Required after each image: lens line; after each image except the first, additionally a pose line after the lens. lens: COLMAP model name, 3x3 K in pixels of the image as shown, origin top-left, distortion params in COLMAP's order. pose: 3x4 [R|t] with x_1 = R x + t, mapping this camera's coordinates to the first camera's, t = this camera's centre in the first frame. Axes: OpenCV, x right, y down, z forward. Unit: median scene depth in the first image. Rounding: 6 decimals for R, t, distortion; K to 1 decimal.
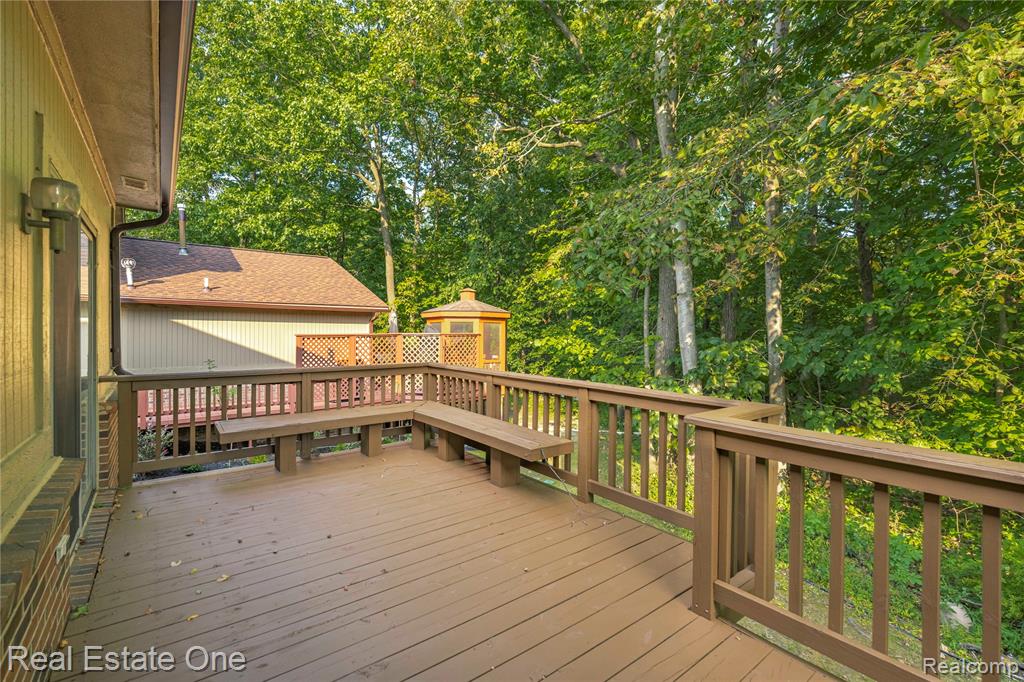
lens RADIAL K [[461.3, 0, 512.0], [0, 461.3, 341.0], [0, 0, 1]] dist [0.000282, 0.000009]
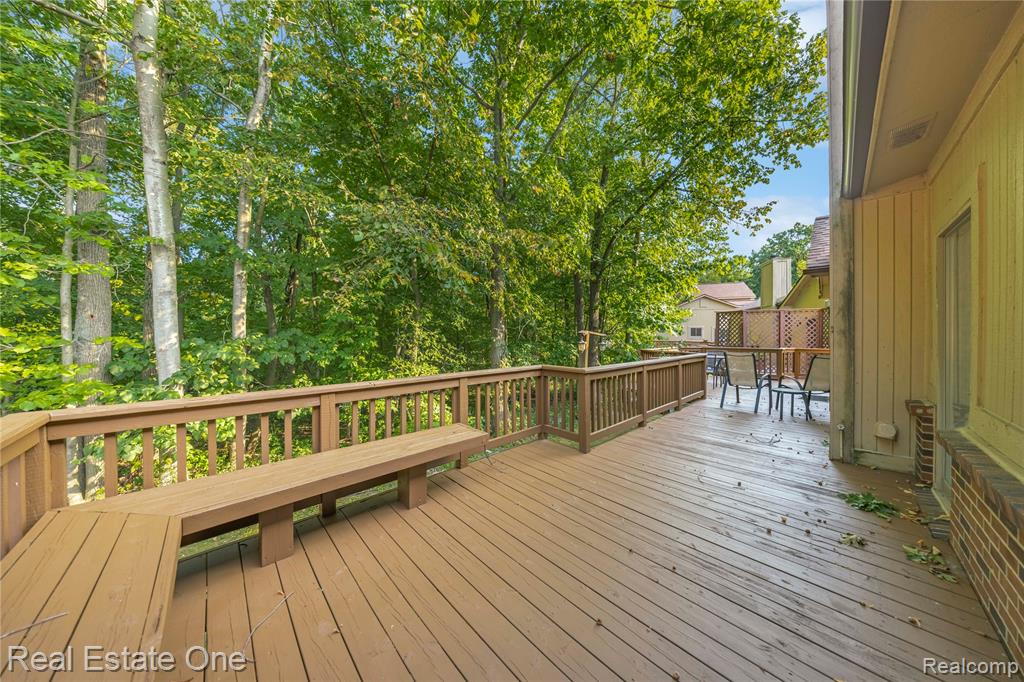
lens RADIAL K [[308.1, 0, 512.0], [0, 308.1, 341.0], [0, 0, 1]] dist [-0.000284, -0.000009]
pose [[-0.105706, -0.023045, 0.994130, -0.290939], [0.013014, 0.999614, 0.024556, -0.007891], [-0.994312, 0.015534, -0.105366, 0.400046]]
